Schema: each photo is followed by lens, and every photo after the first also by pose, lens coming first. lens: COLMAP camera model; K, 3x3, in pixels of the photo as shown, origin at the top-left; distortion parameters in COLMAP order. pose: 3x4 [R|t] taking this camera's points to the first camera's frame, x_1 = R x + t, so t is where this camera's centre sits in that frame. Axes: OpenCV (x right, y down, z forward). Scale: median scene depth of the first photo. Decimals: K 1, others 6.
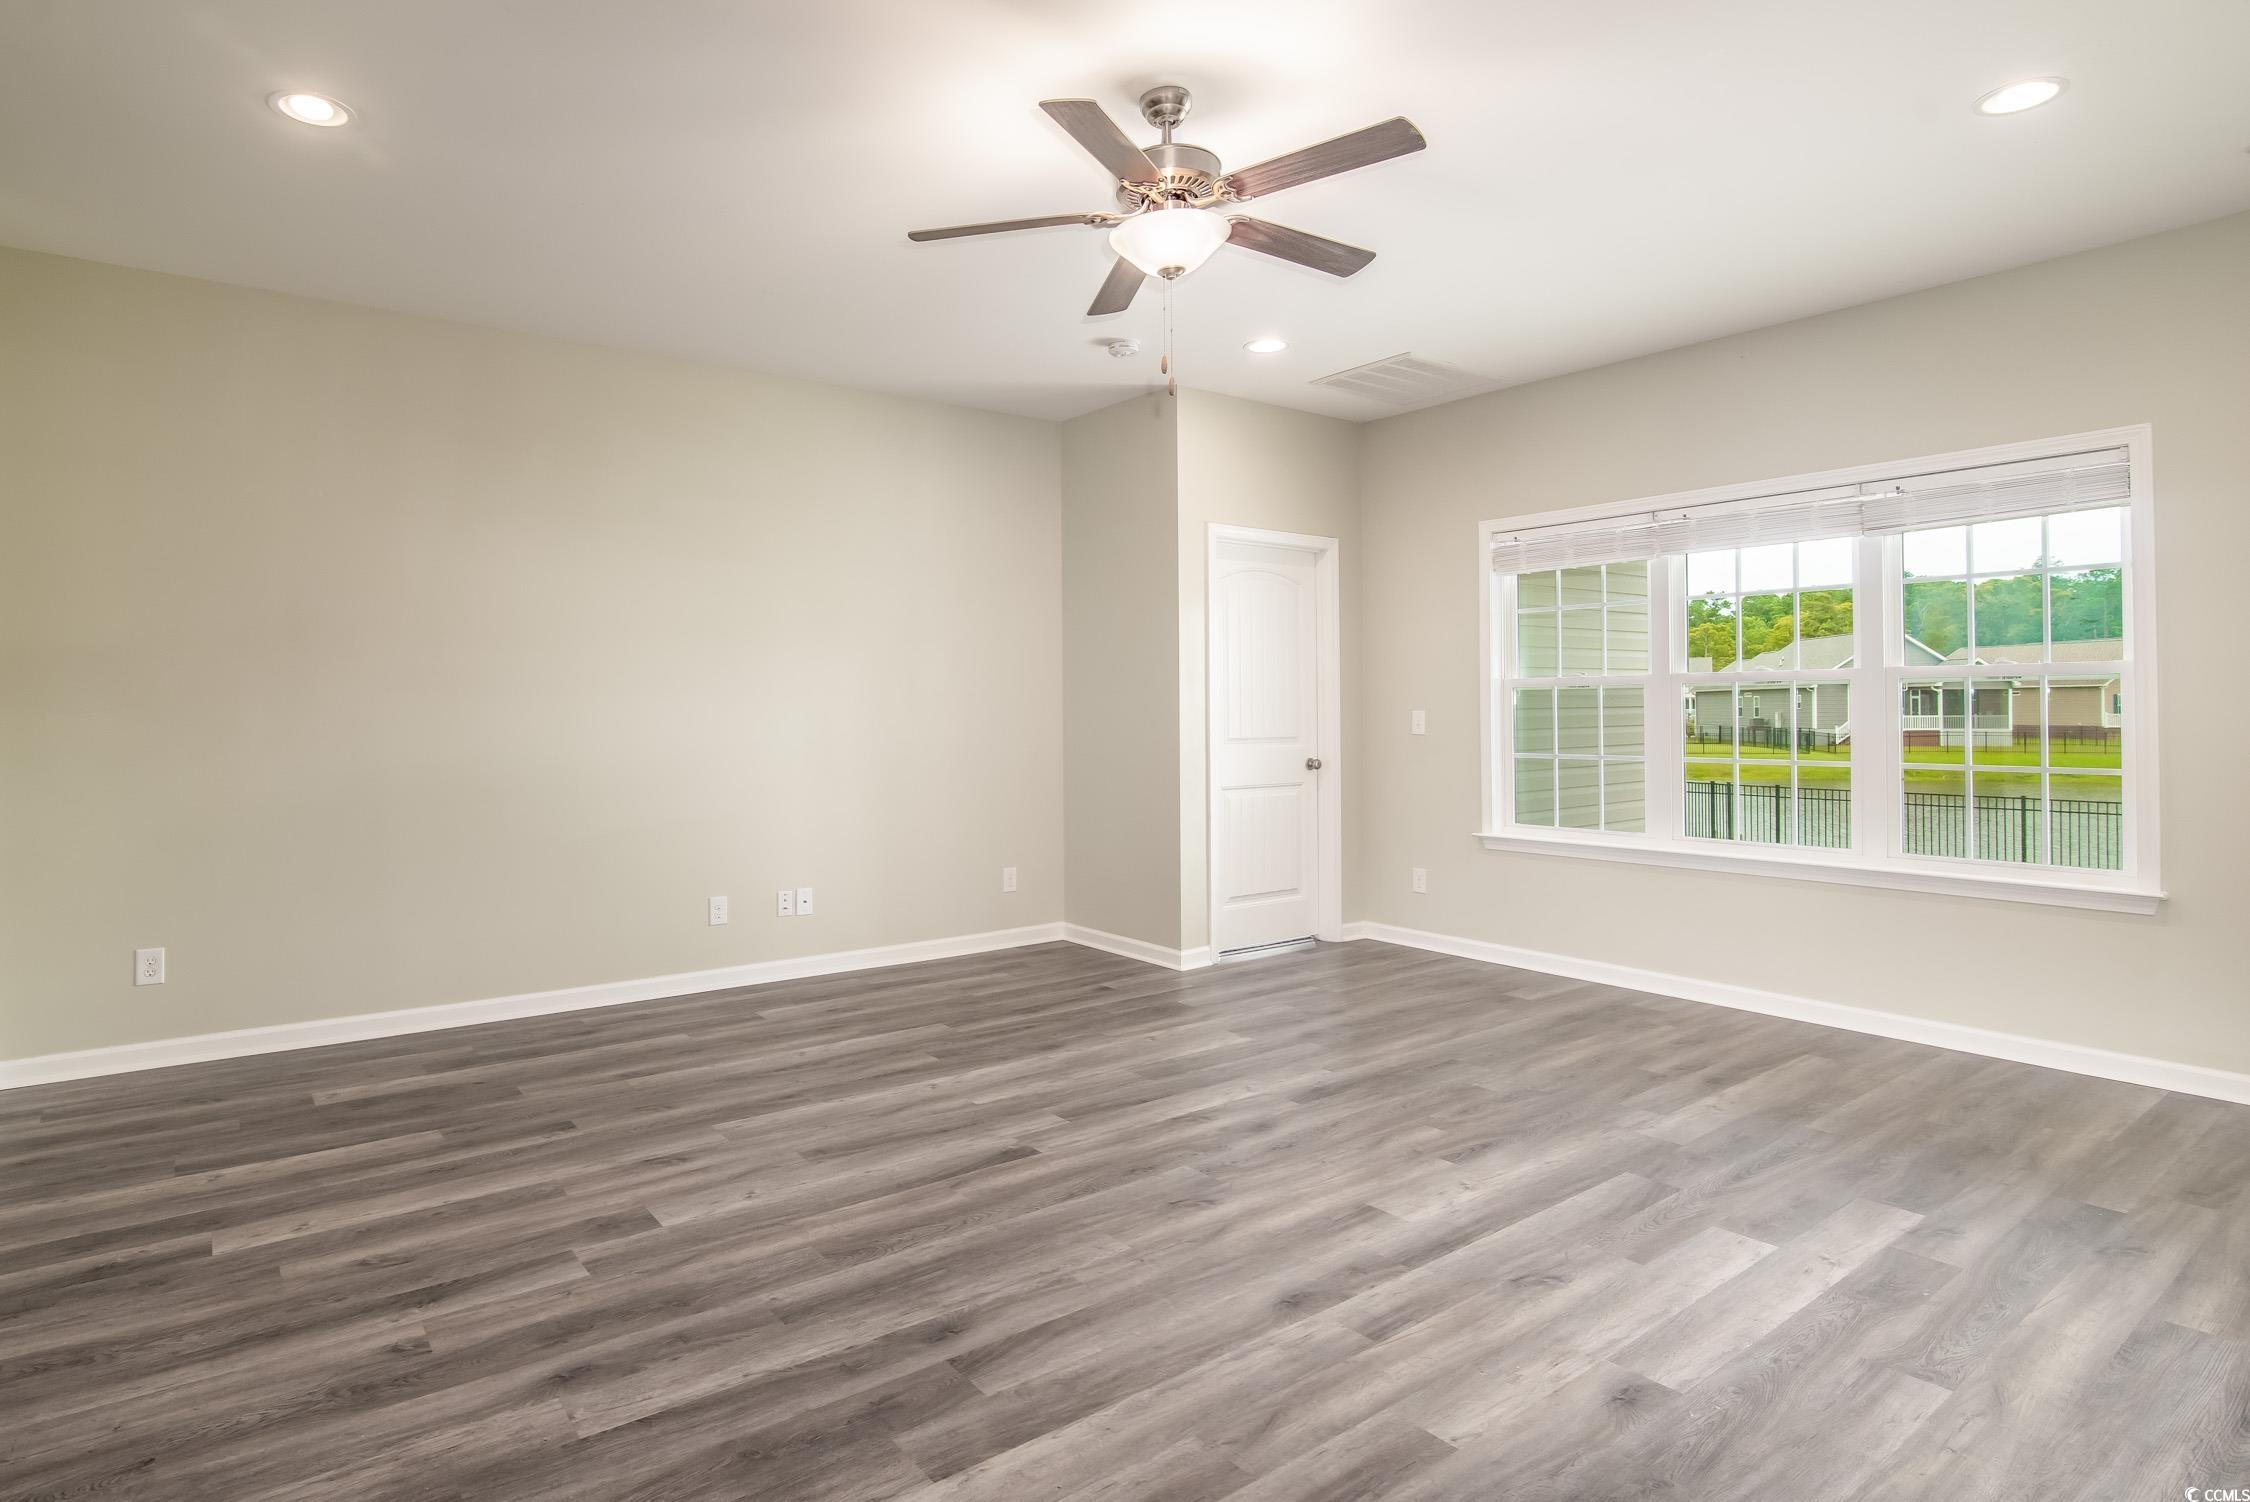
lens RADIAL K [[1204.7, 0, 1017.2], [0, 1204.7, 706.5], [0, 0, 1]] dist [-0.020500, 0.000457]
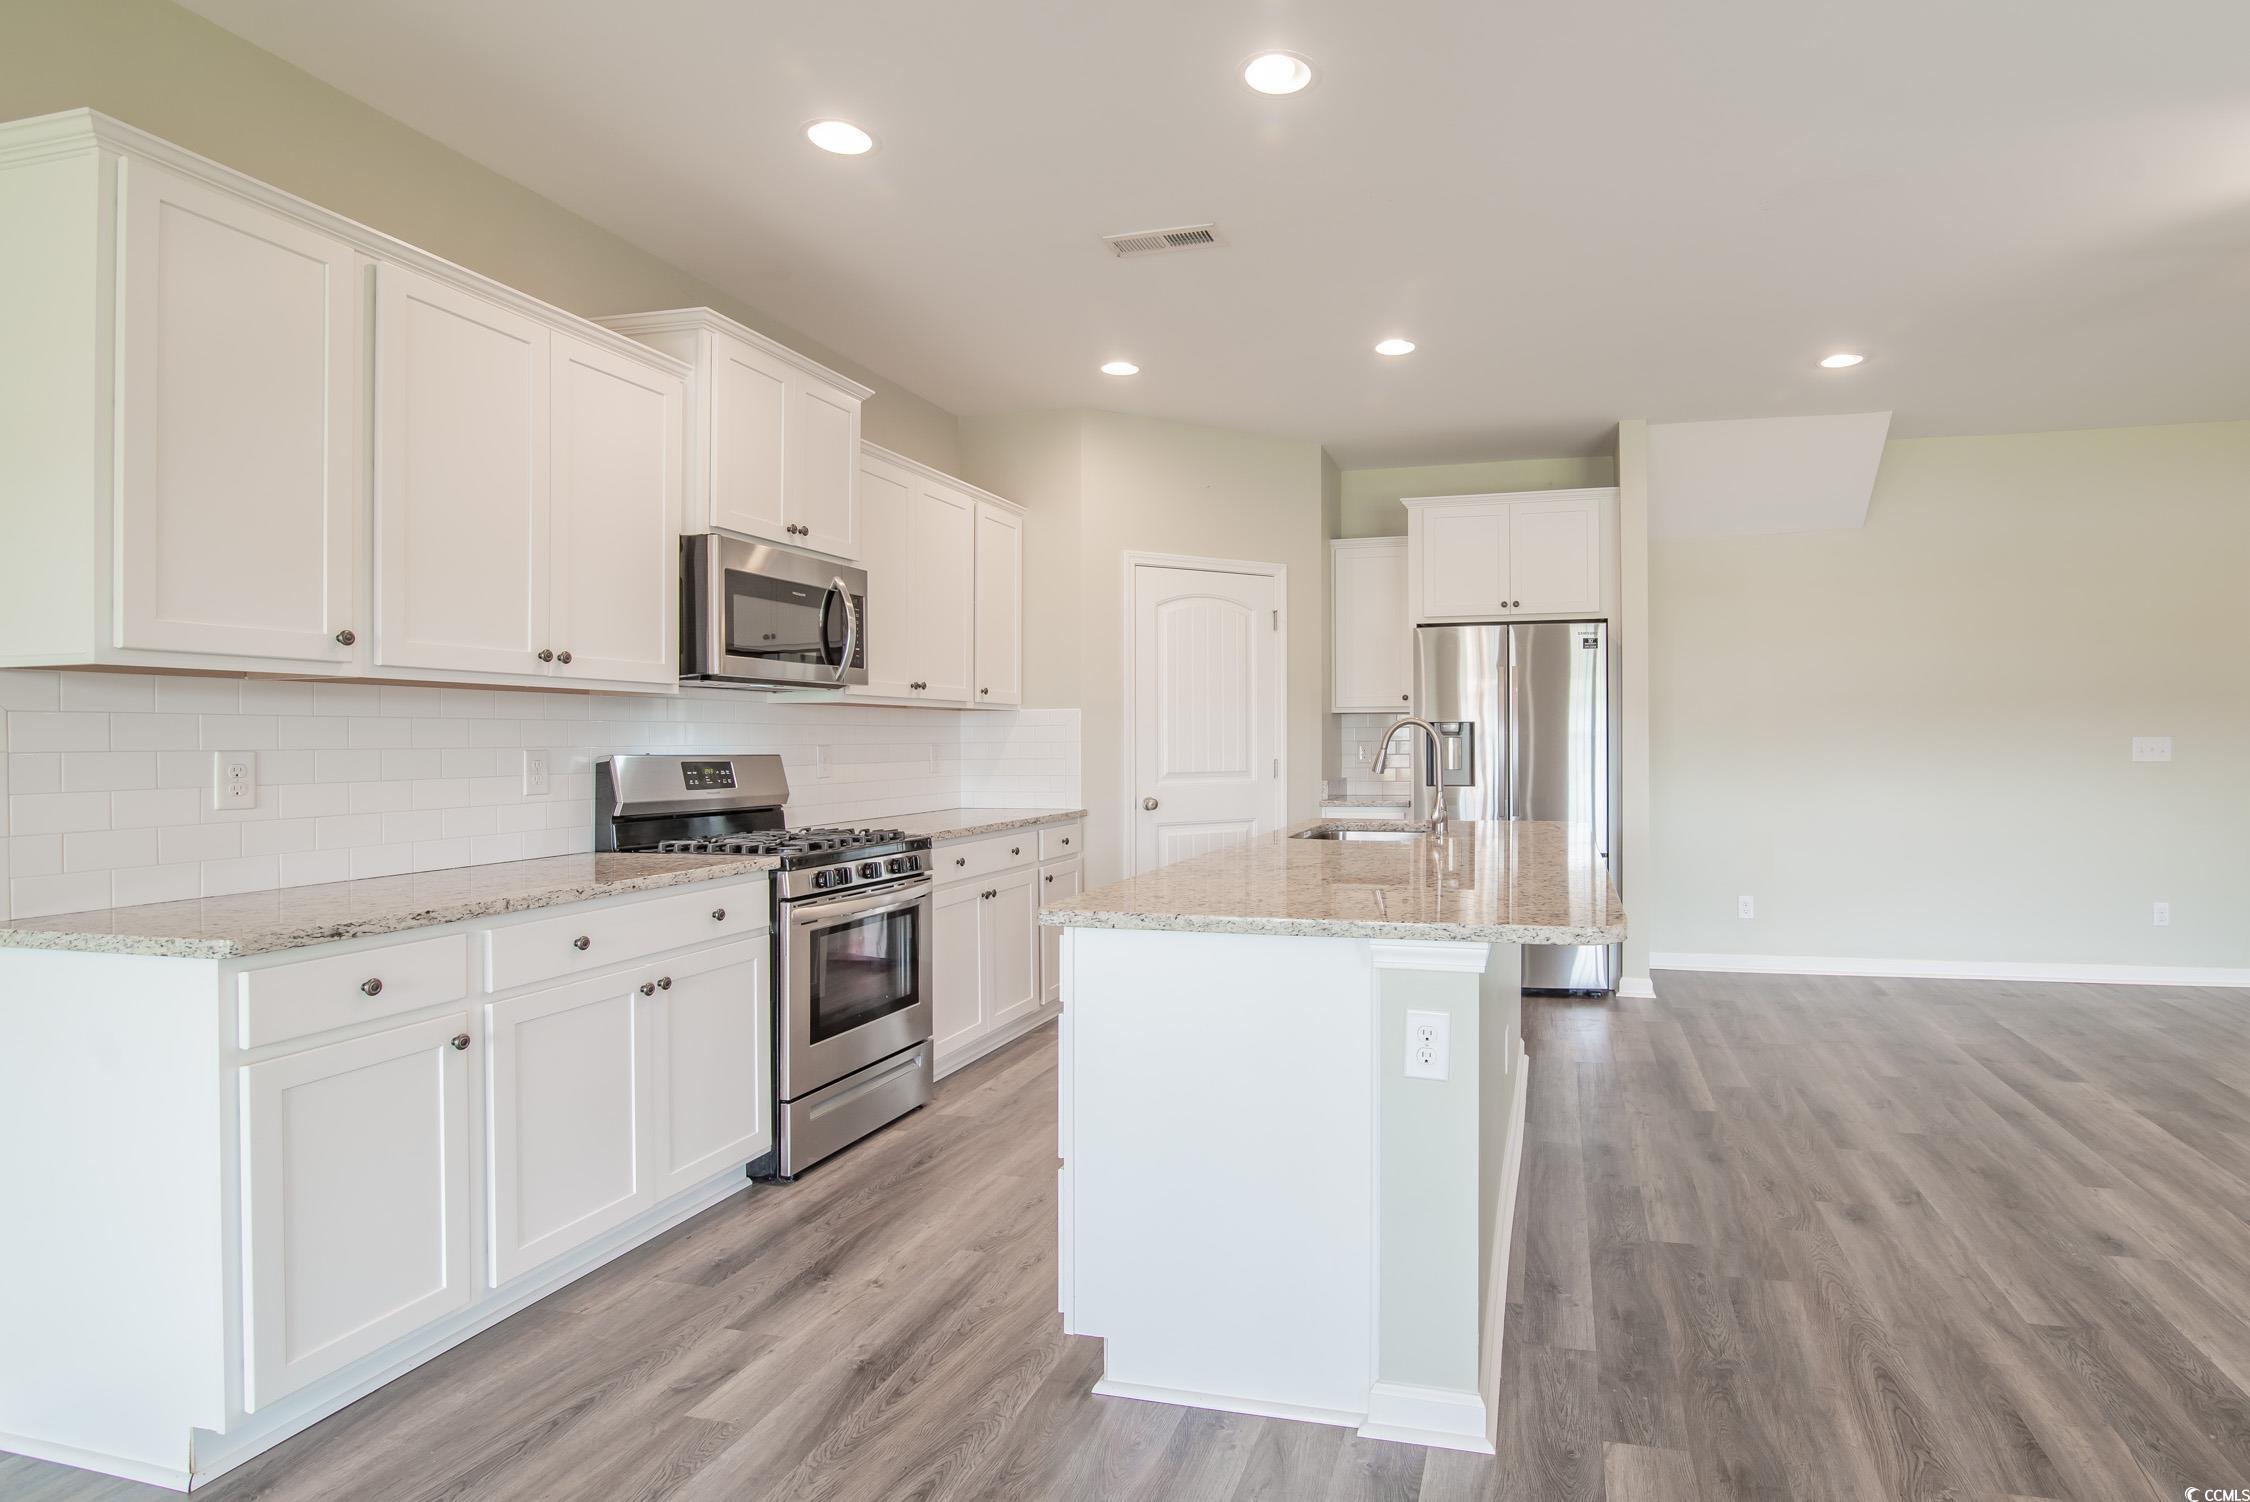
lens RADIAL K [[1154.1, 0, 1257.9], [0, 1154.1, 737.0], [0, 0, 1]] dist [-0.024356, 0.000307]
pose [[-0.769882, 0.006905, -0.638149, 1.582625], [0.009780, 0.999952, -0.000979, -0.004533], [0.638111, -0.006995, -0.769912, 1.046641]]
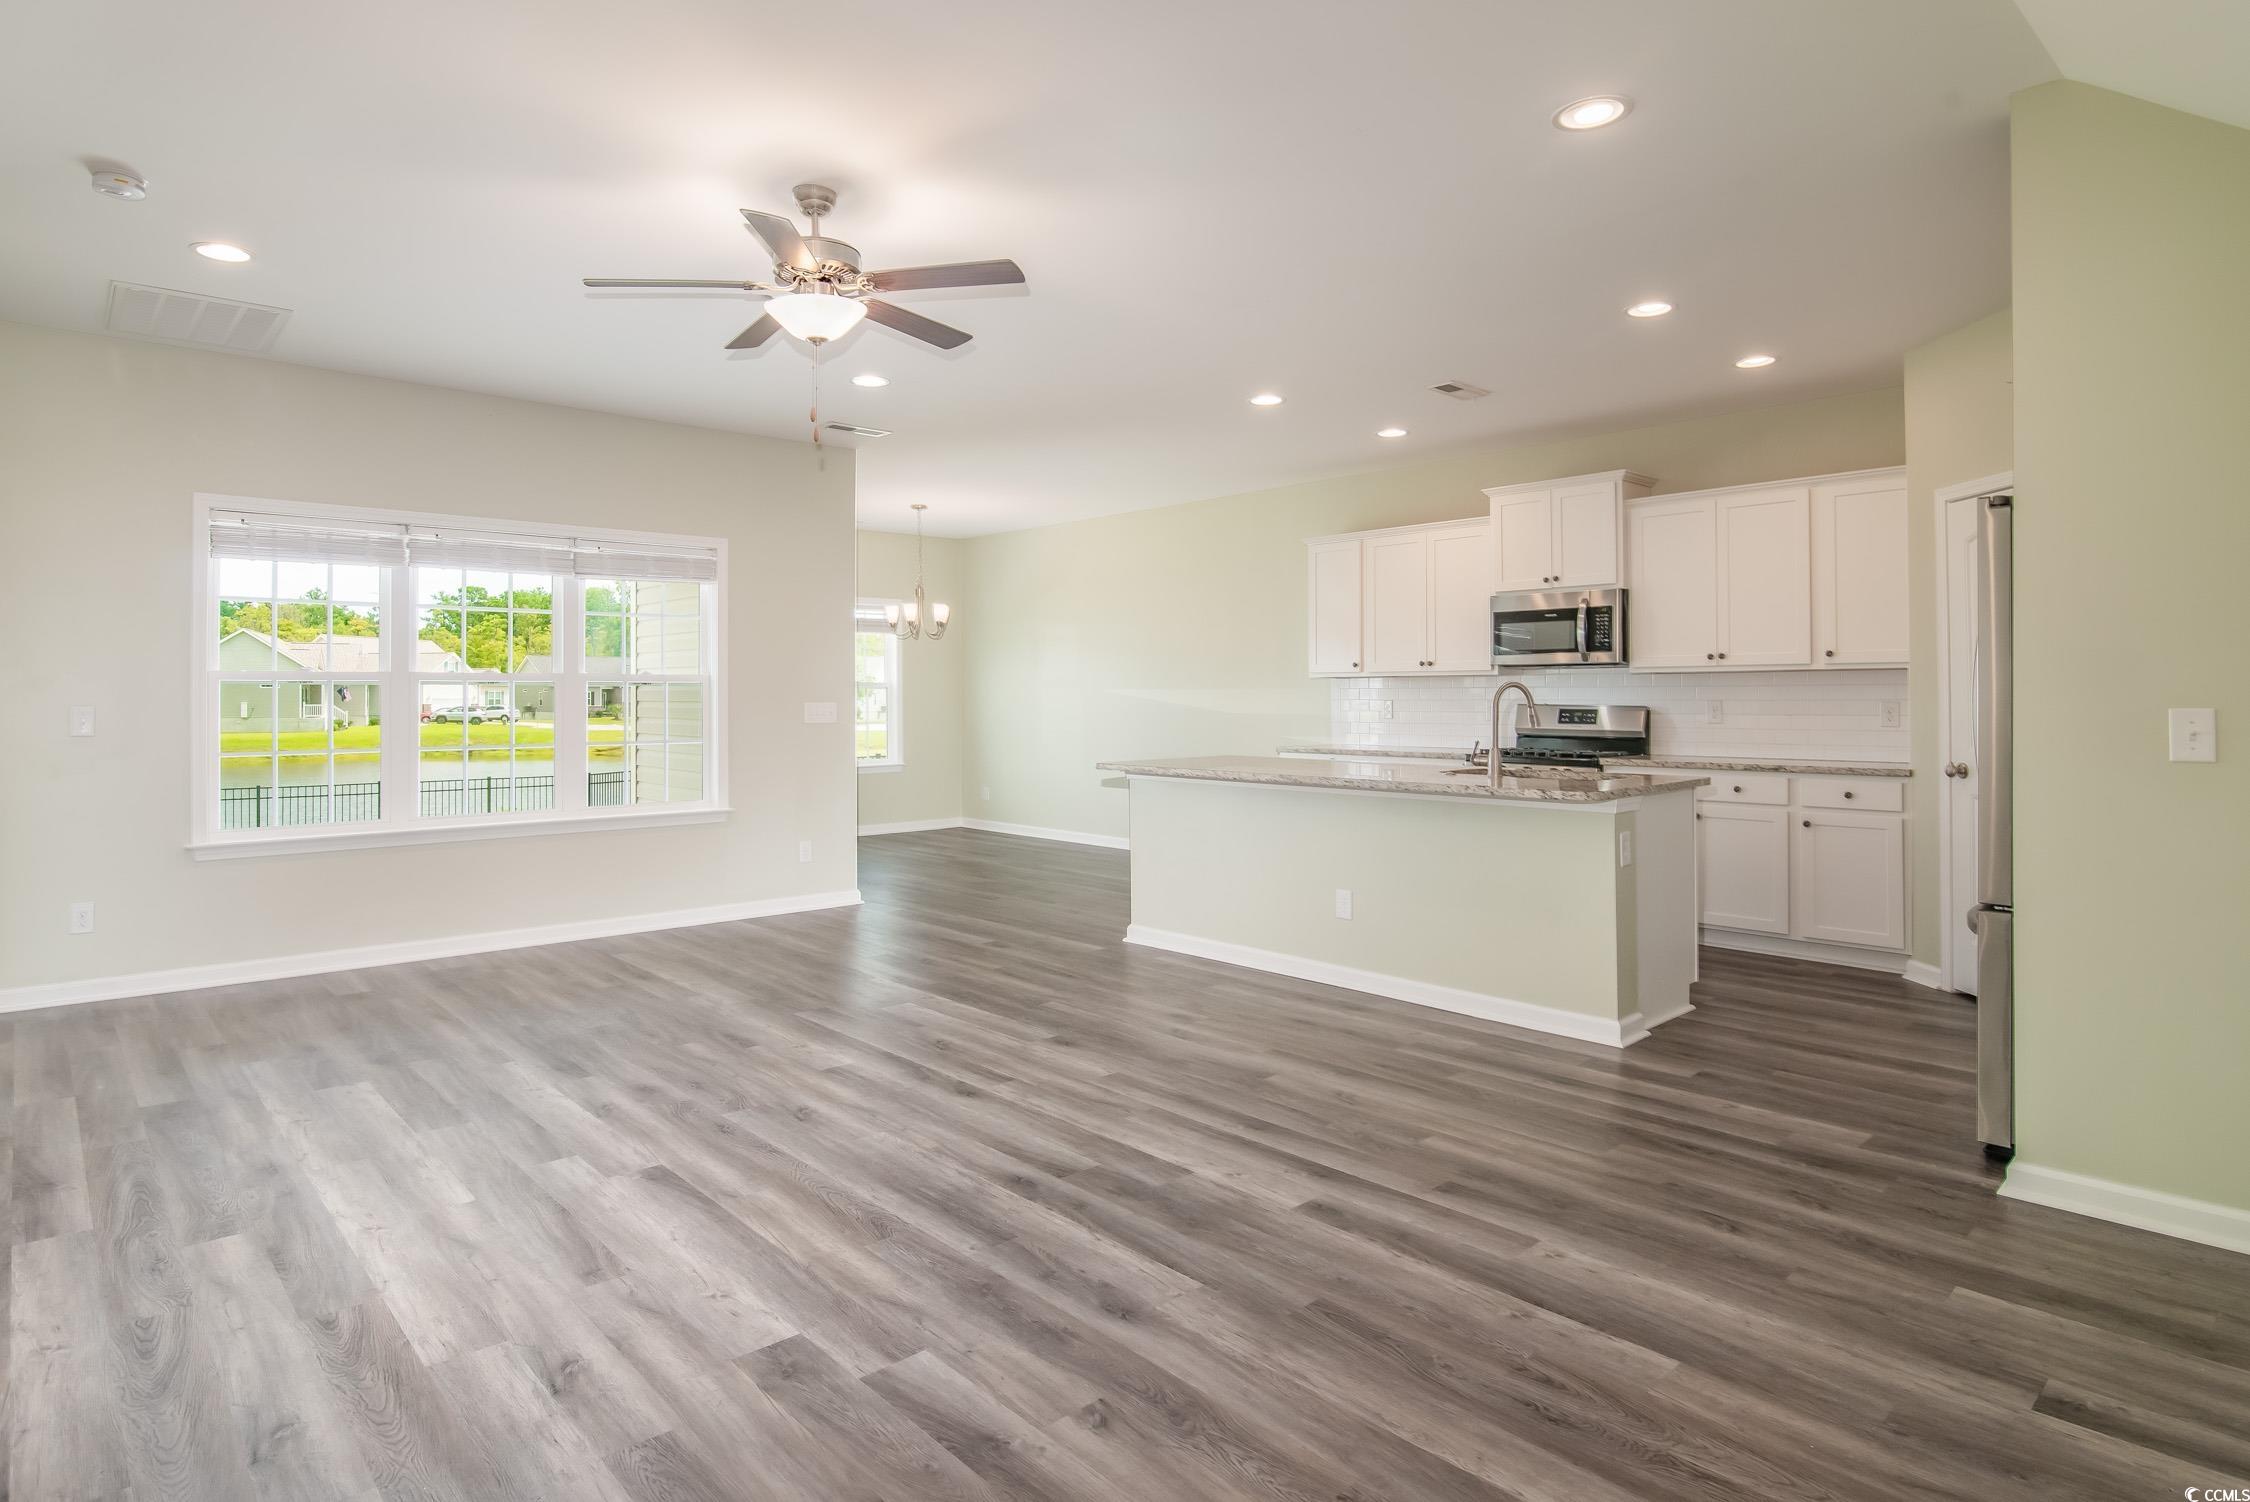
lens RADIAL K [[1178.0, 0, 1116.7], [0, 1178.0, 691.1], [0, 0, 1]] dist [-0.015859, -0.000117]
pose [[-0.132465, 0.009466, 0.991143, -1.125380], [0.000537, 0.999955, -0.009478, 0.001977], [-0.991188, -0.000723, -0.132464, 0.893137]]
